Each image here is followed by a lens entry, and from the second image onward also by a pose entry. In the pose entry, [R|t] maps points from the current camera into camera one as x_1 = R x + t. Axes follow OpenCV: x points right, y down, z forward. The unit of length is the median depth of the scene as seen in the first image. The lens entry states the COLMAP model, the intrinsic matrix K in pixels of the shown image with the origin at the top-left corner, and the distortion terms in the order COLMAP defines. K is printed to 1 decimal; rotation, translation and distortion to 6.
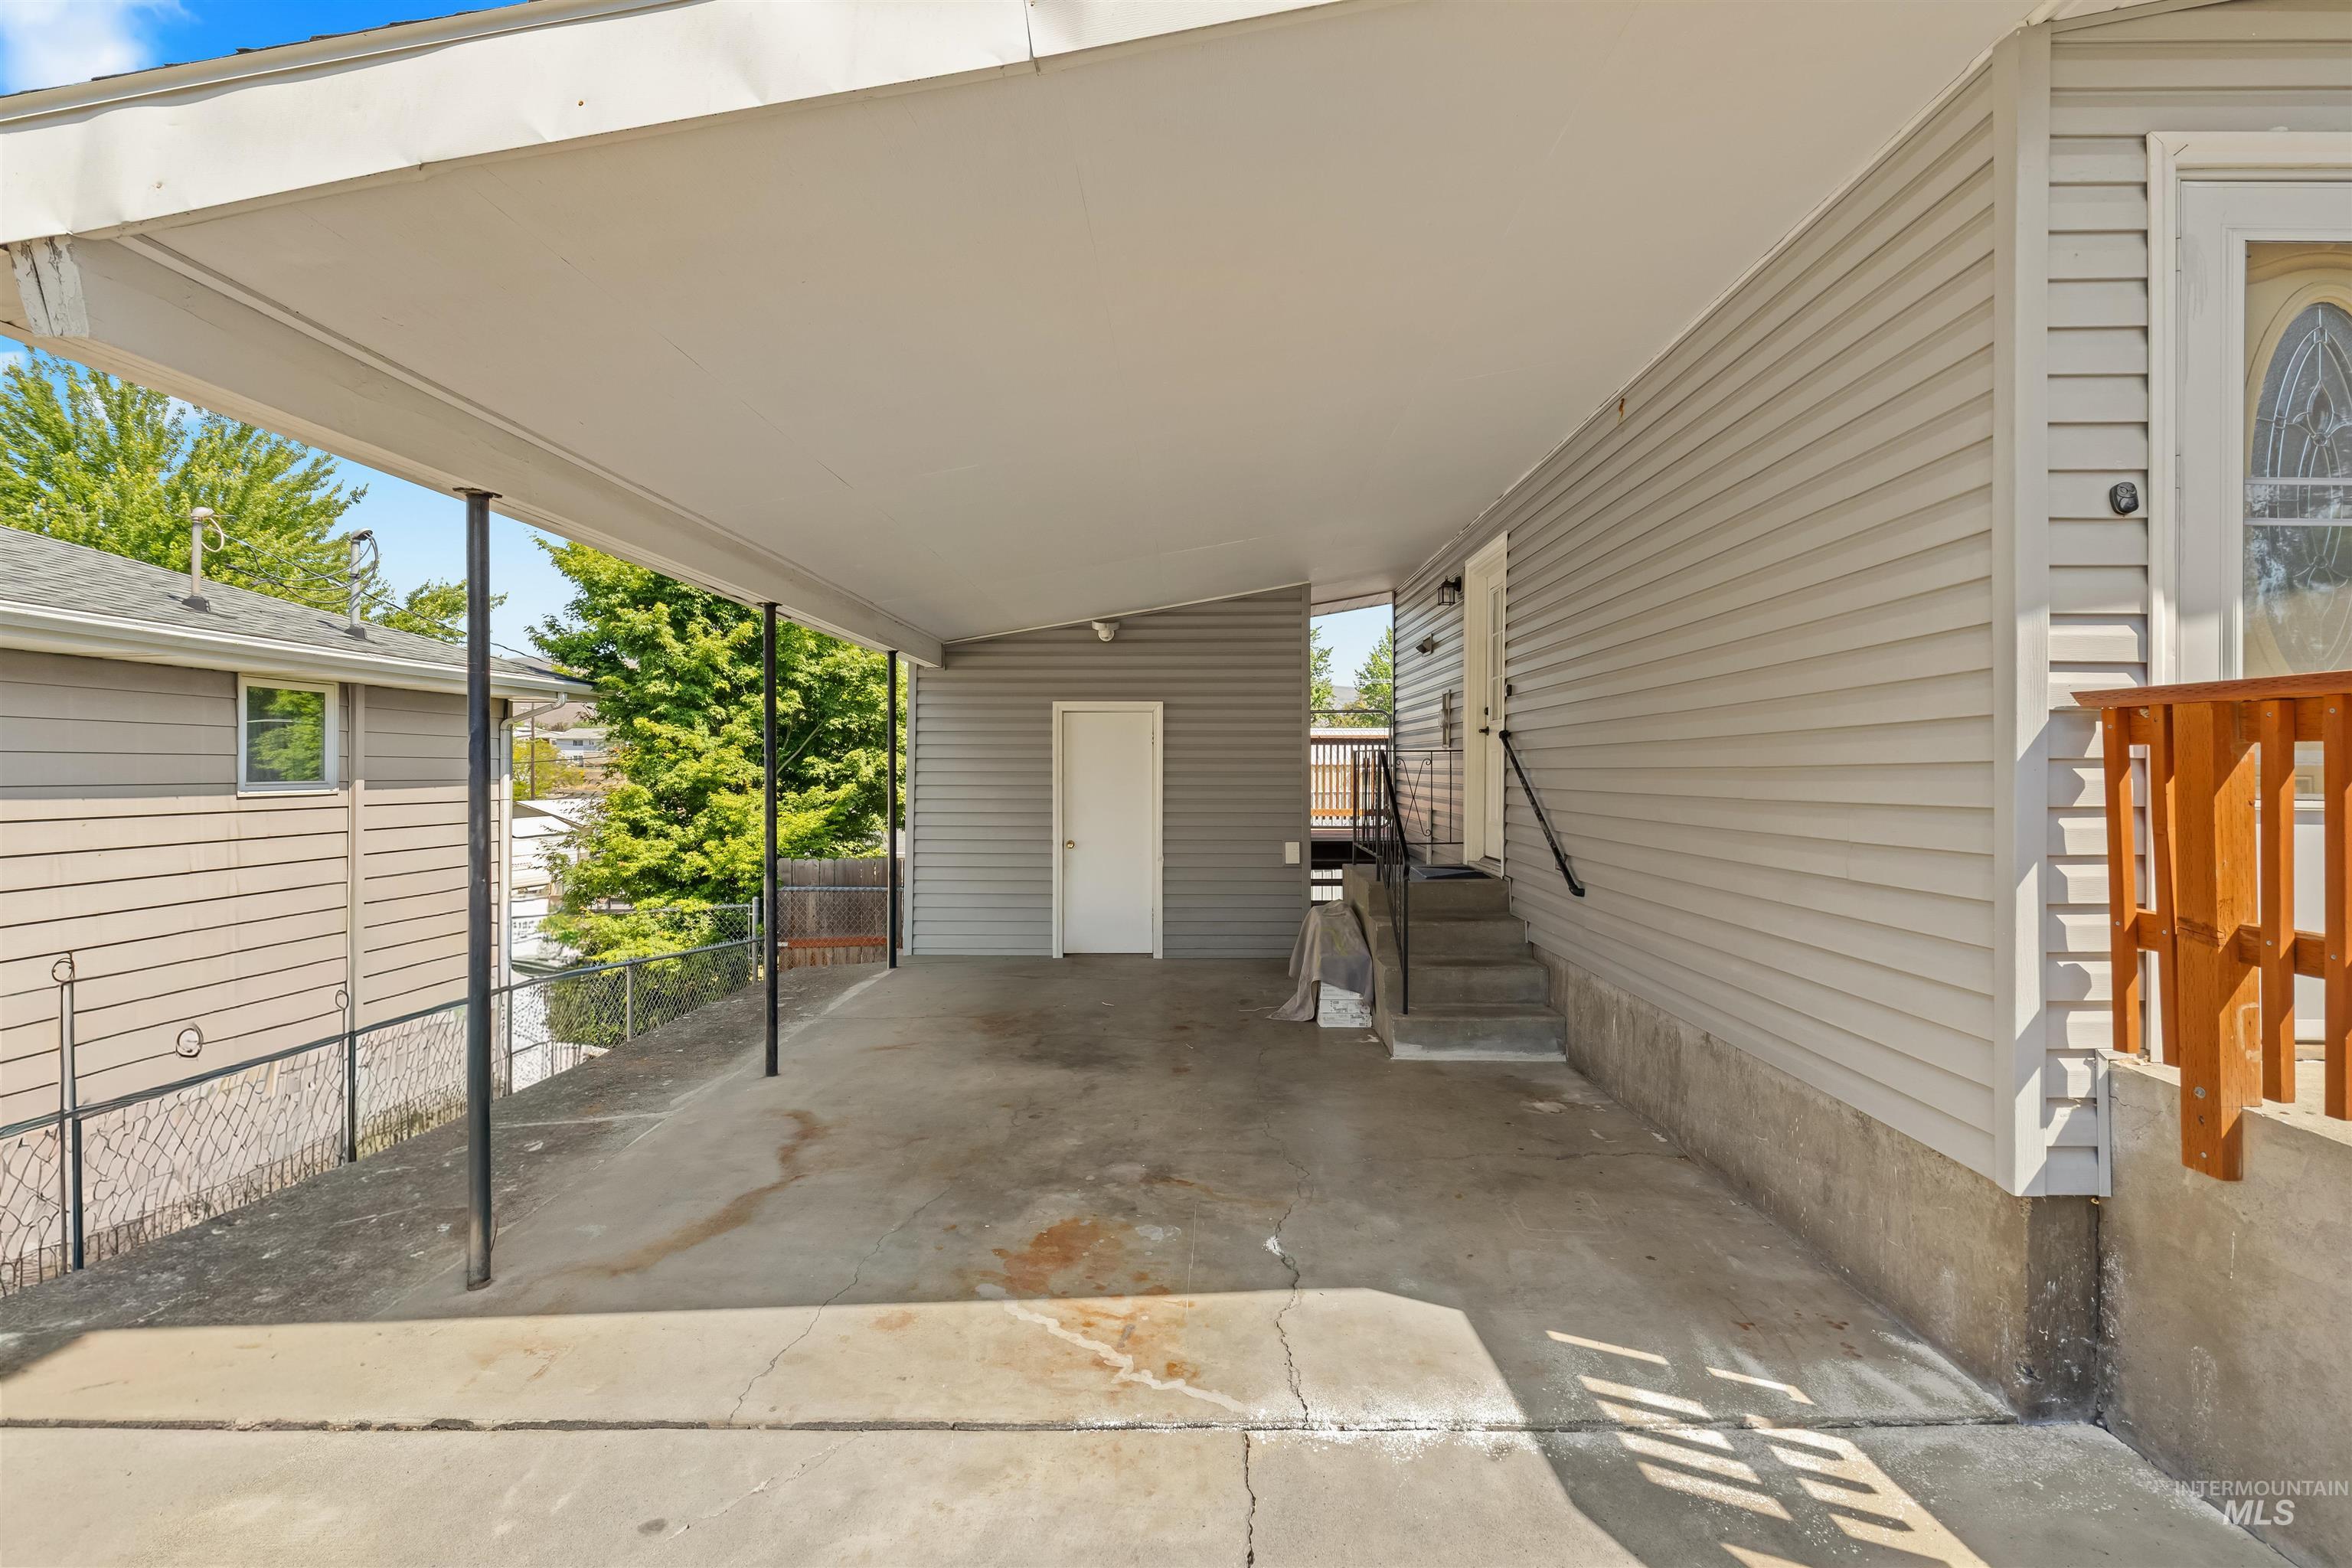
lens RADIAL K [[1043.4, 0, 1185.6], [0, 1043.4, 775.5], [0, 0, 1]] dist [0.000214, -0.000231]
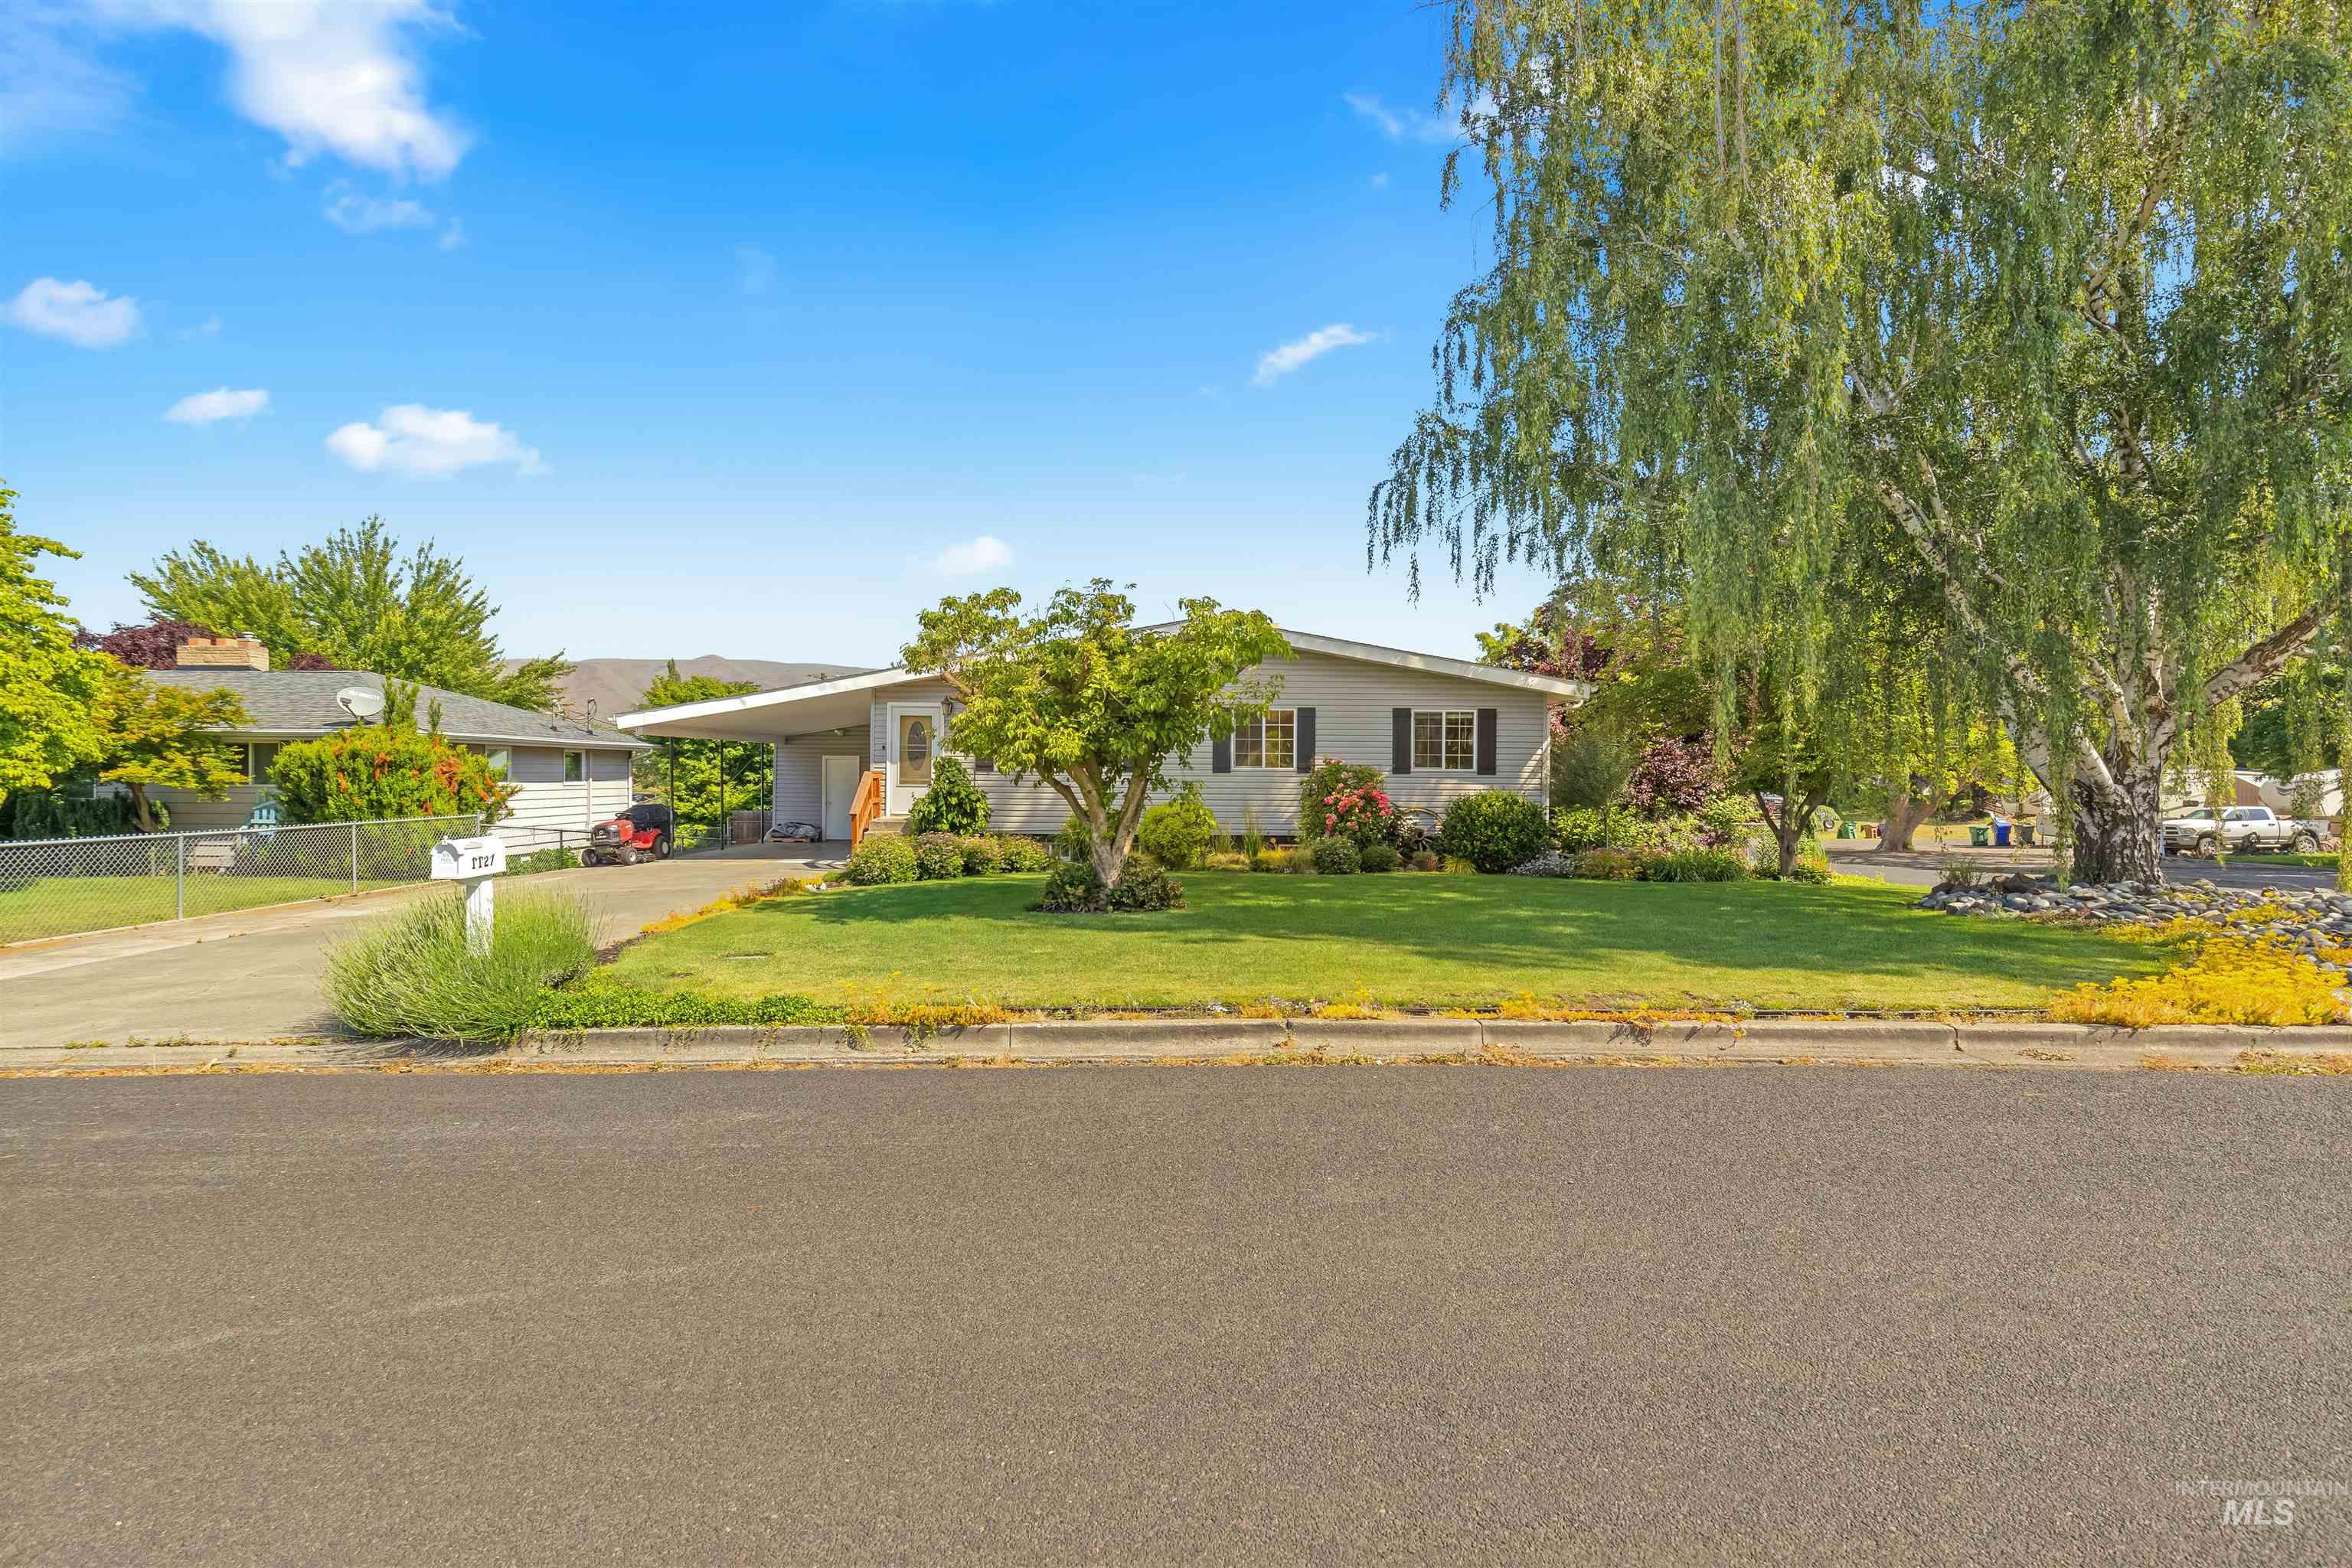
lens RADIAL K [[1043.4, 0, 1185.6], [0, 1043.4, 775.5], [0, 0, 1]] dist [0.000214, -0.000231]
pose [[0.999904, 0.006815, 0.012075, 0.752688], [-0.006745, 0.999960, -0.005876, -0.002523], [-0.012115, 0.005794, 0.999910, -1.721089]]
